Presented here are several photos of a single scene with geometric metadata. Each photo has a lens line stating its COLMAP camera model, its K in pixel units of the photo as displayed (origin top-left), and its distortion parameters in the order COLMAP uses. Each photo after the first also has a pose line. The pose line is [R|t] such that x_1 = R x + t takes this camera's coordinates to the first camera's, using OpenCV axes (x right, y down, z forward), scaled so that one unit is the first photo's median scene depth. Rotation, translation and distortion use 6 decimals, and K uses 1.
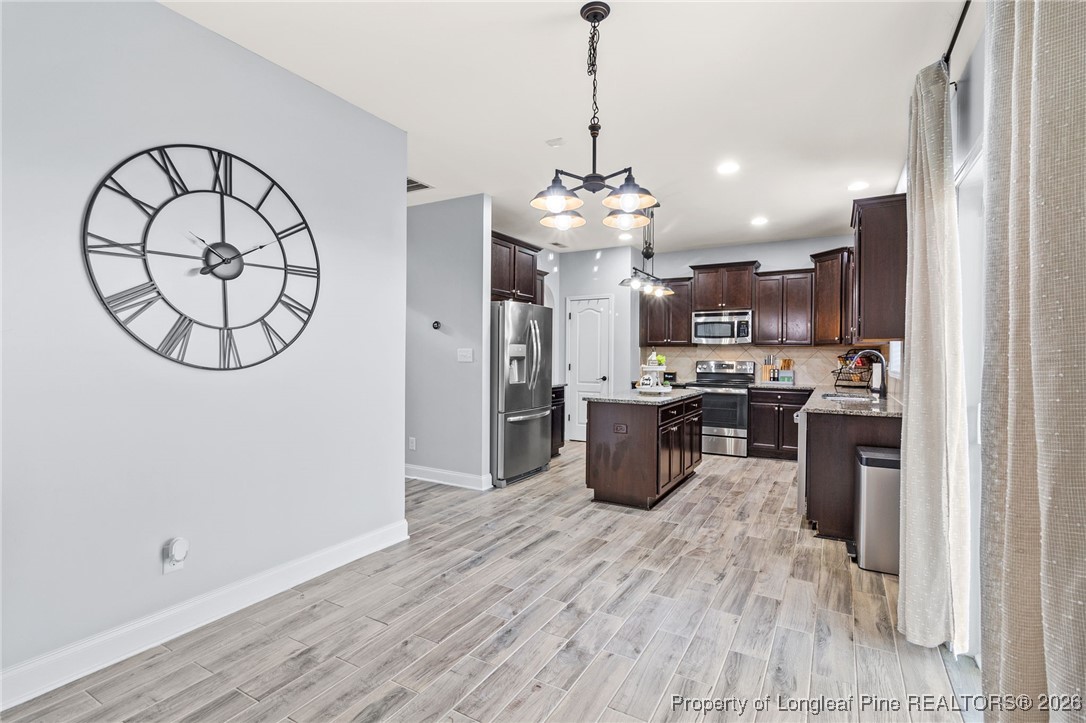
lens RADIAL K [[505.6, 0, 543.0], [0, 505.6, 361.5], [0, 0, 1]] dist [-0.000437, -0.000200]
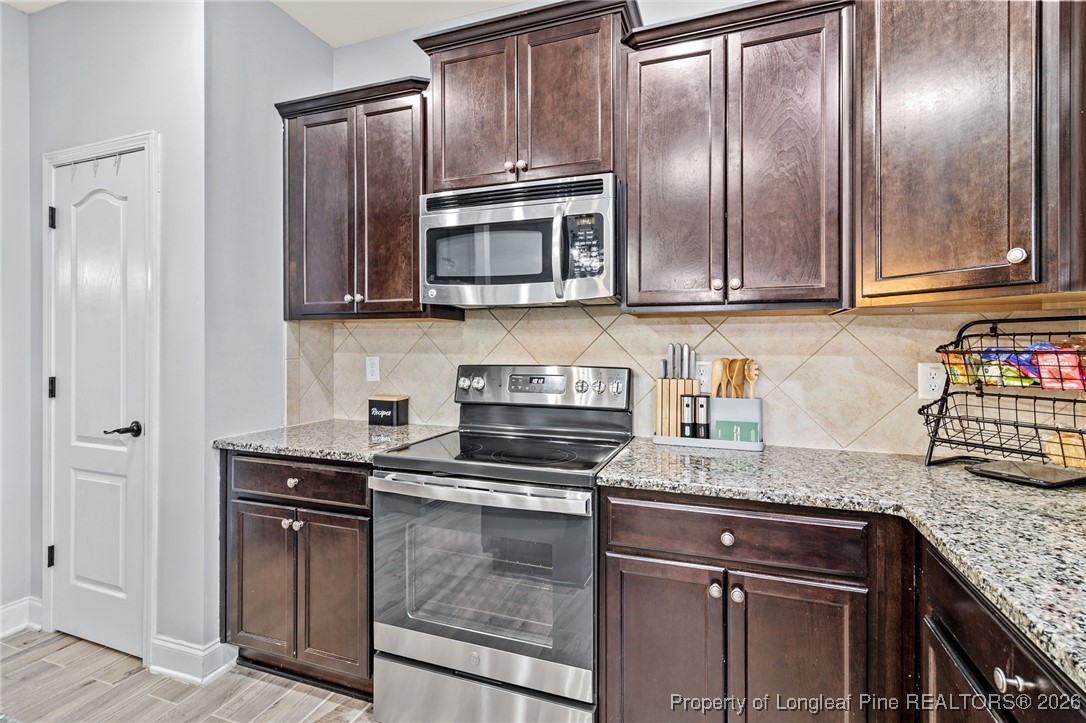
lens RADIAL K [[511.5, 0, 541.9], [0, 511.5, 346.0], [0, 0, 1]] dist [0.001591, 0.000914]
pose [[0.984524, -0.004794, 0.175185, 0.328896], [0.007412, 0.999870, -0.014293, -0.008580], [-0.175094, 0.015370, 0.984432, 0.745791]]
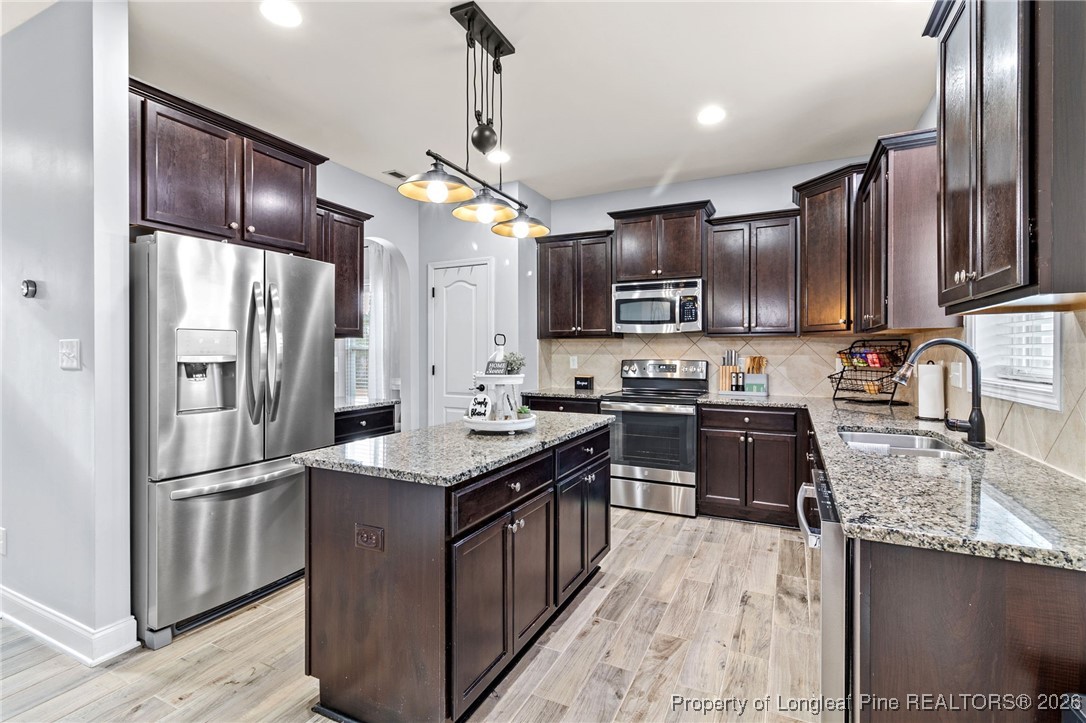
lens RADIAL K [[501.9, 0, 544.2], [0, 501.9, 354.5], [0, 0, 1]] dist [0.000501, -0.000038]
pose [[0.997476, -0.005902, 0.070766, 0.172415], [0.006420, 0.999954, -0.007103, -0.004470], [-0.070721, 0.007540, 0.997468, 0.392034]]
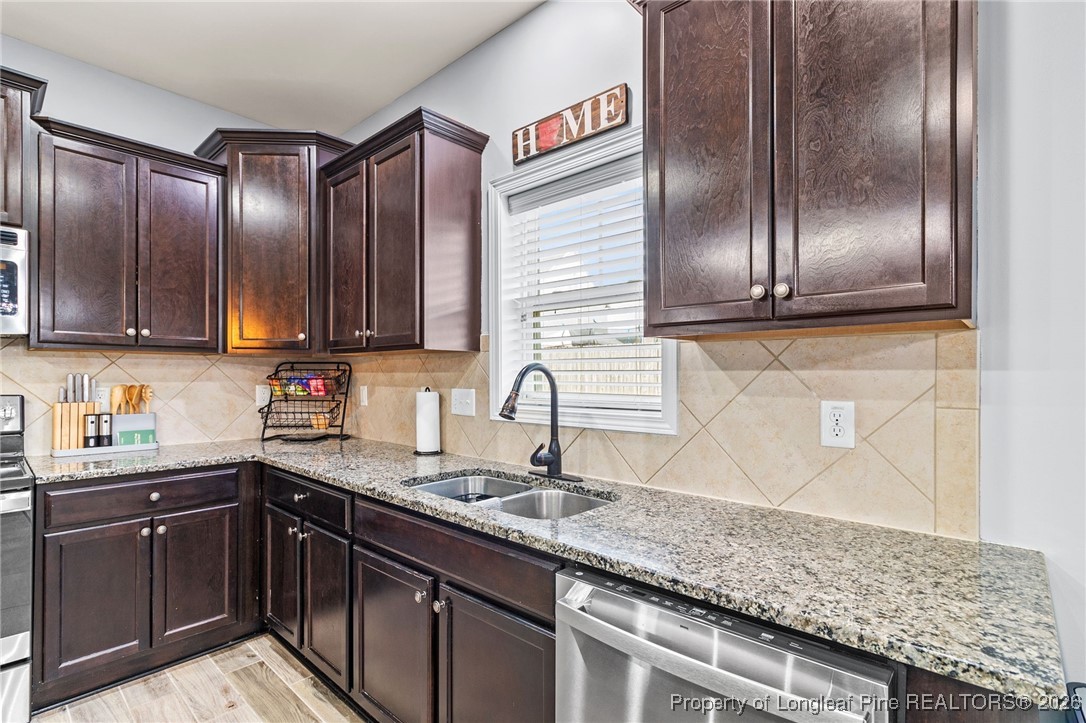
lens RADIAL K [[508.8, 0, 542.4], [0, 508.8, 373.2], [0, 0, 1]] dist [-0.000606, -0.000252]
pose [[0.205639, -0.001843, 0.978626, 0.170094], [0.012772, 0.999918, -0.000801, -0.009352], [-0.978545, 0.012664, 0.205646, 0.624784]]
